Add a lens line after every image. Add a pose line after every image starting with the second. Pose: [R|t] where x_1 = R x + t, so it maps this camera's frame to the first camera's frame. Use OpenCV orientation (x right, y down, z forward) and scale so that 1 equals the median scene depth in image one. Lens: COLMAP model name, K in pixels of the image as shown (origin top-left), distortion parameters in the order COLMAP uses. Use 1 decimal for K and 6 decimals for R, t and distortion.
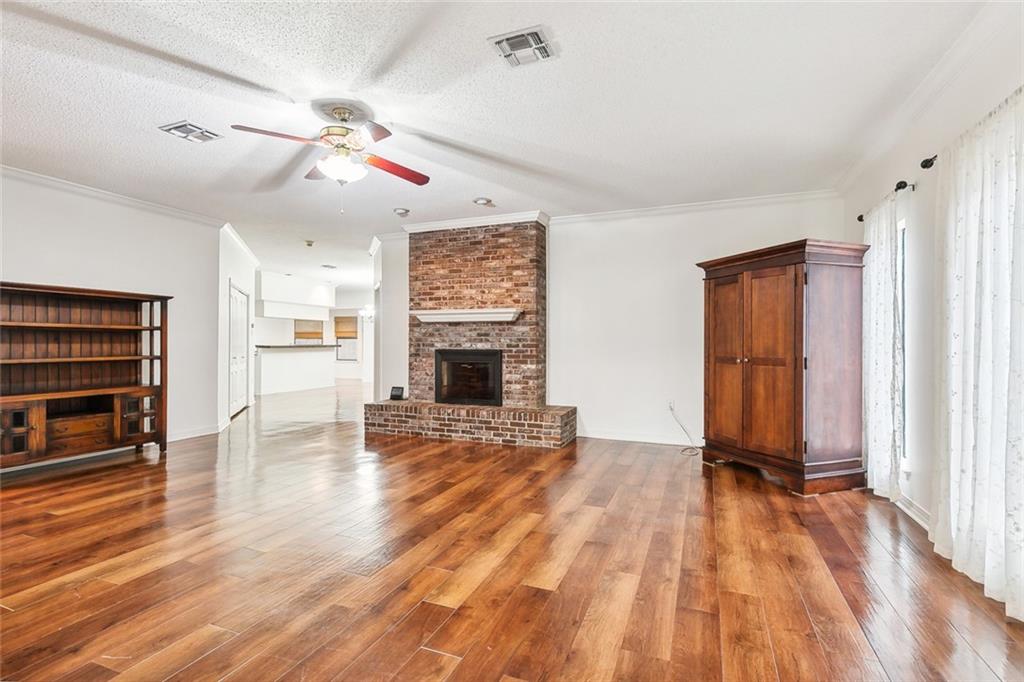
lens RADIAL K [[472.0, 0, 518.6], [0, 472.0, 342.2], [0, 0, 1]] dist [0.009807, -0.000034]
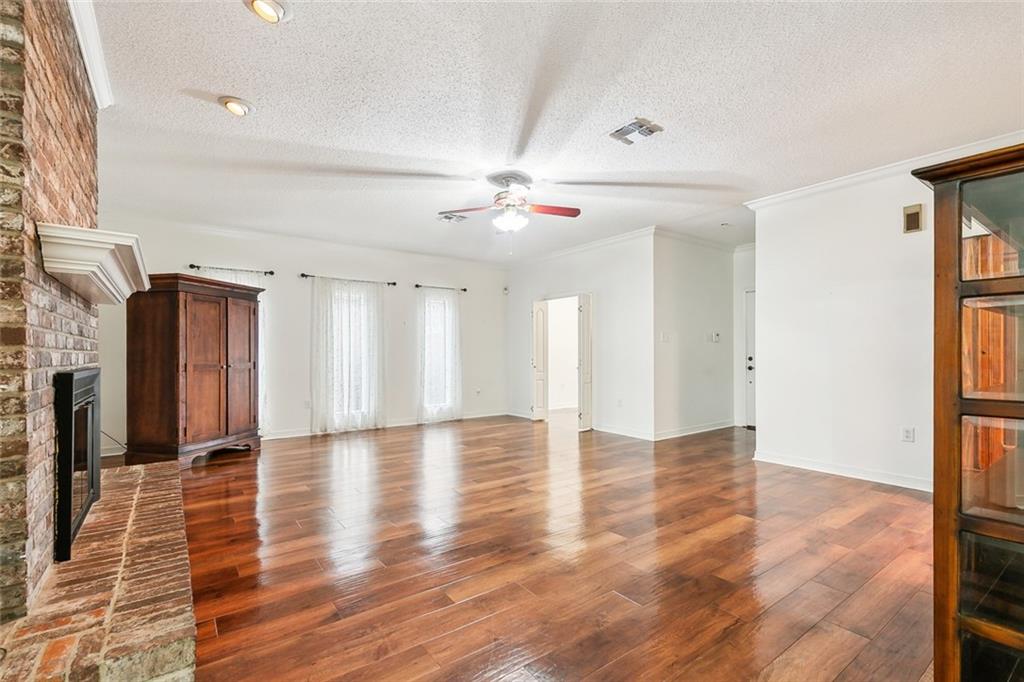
lens RADIAL K [[461.4, 0, 510.9], [0, 461.4, 355.6], [0, 0, 1]] dist [0.011389, 0.000014]
pose [[-0.850024, -0.001906, 0.526740, -0.584871], [0.000433, 0.999991, 0.004318, 0.003263], [-0.526744, 0.003899, -0.850015, 1.164352]]
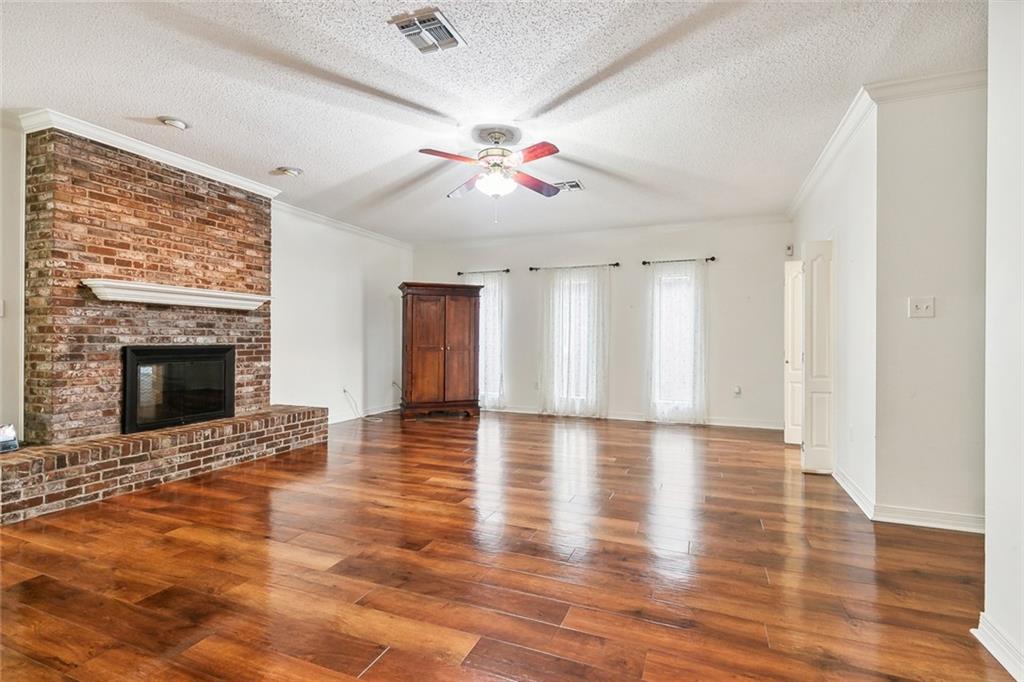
lens RADIAL K [[472.0, 0, 518.6], [0, 472.0, 342.2], [0, 0, 1]] dist [0.009807, -0.000034]
pose [[-0.000773, -0.007668, 0.999970, -0.833038], [-0.007506, 0.999942, 0.007662, 0.001316], [-0.999972, -0.007500, -0.000830, 0.521182]]
